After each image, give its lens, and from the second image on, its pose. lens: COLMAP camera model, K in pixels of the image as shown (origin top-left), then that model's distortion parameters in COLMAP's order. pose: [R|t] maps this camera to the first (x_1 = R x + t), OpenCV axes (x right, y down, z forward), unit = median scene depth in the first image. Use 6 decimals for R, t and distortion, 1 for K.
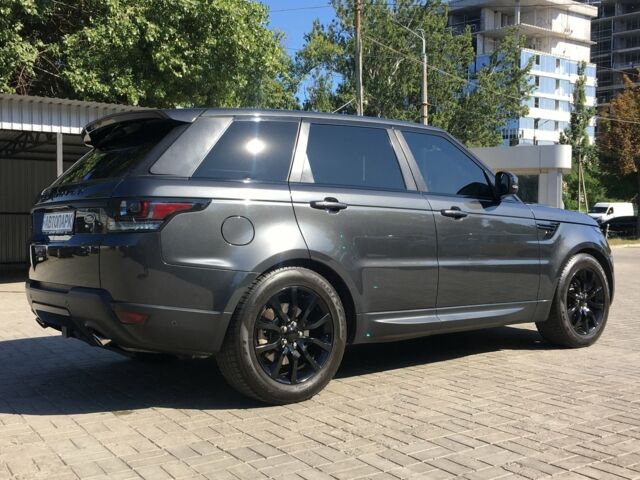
lens RADIAL K [[688.7, 0, 325.5], [0, 688.7, 231.6], [0, 0, 1]] dist [0.090177, -0.126121]
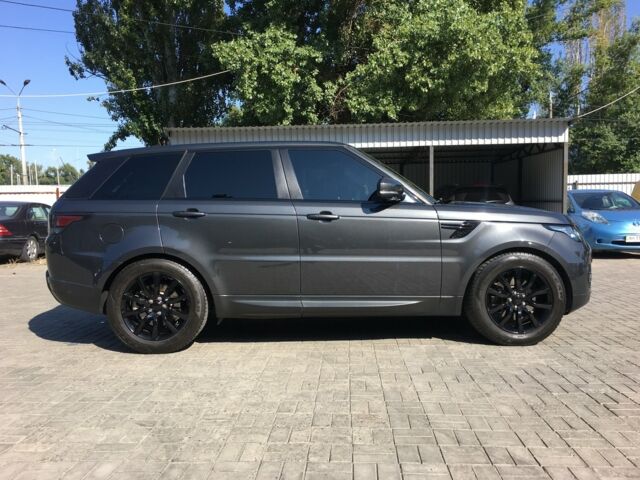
lens RADIAL K [[555.9, 0, 320.0], [0, 555.9, 240.0], [0, 0, 1]] dist [0.049792, 0.000184]
pose [[0.808334, 0.023032, -0.588274, 0.224146], [0.009053, 0.998630, 0.051537, -0.010984], [0.588655, -0.046985, 0.807018, 0.069194]]
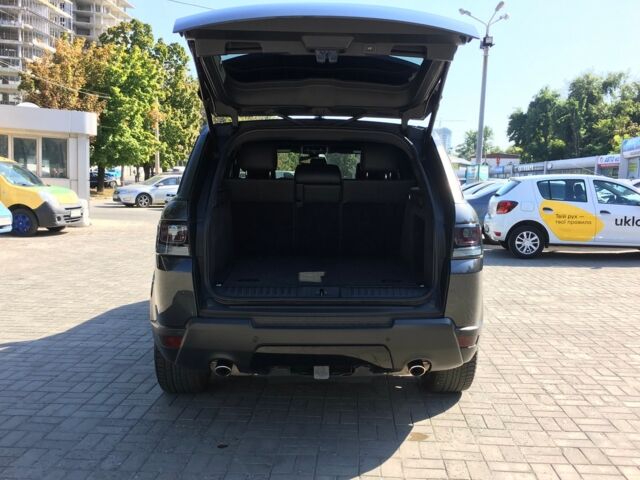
lens RADIAL K [[611.2, 0, 334.7], [0, 611.2, 241.7], [0, 0, 1]] dist [0.092301, -0.125838]
pose [[0.596608, -0.059539, 0.800321, -0.260527], [-0.018993, 0.995917, 0.088248, -0.022842], [-0.802308, -0.067850, 0.593041, 0.147331]]
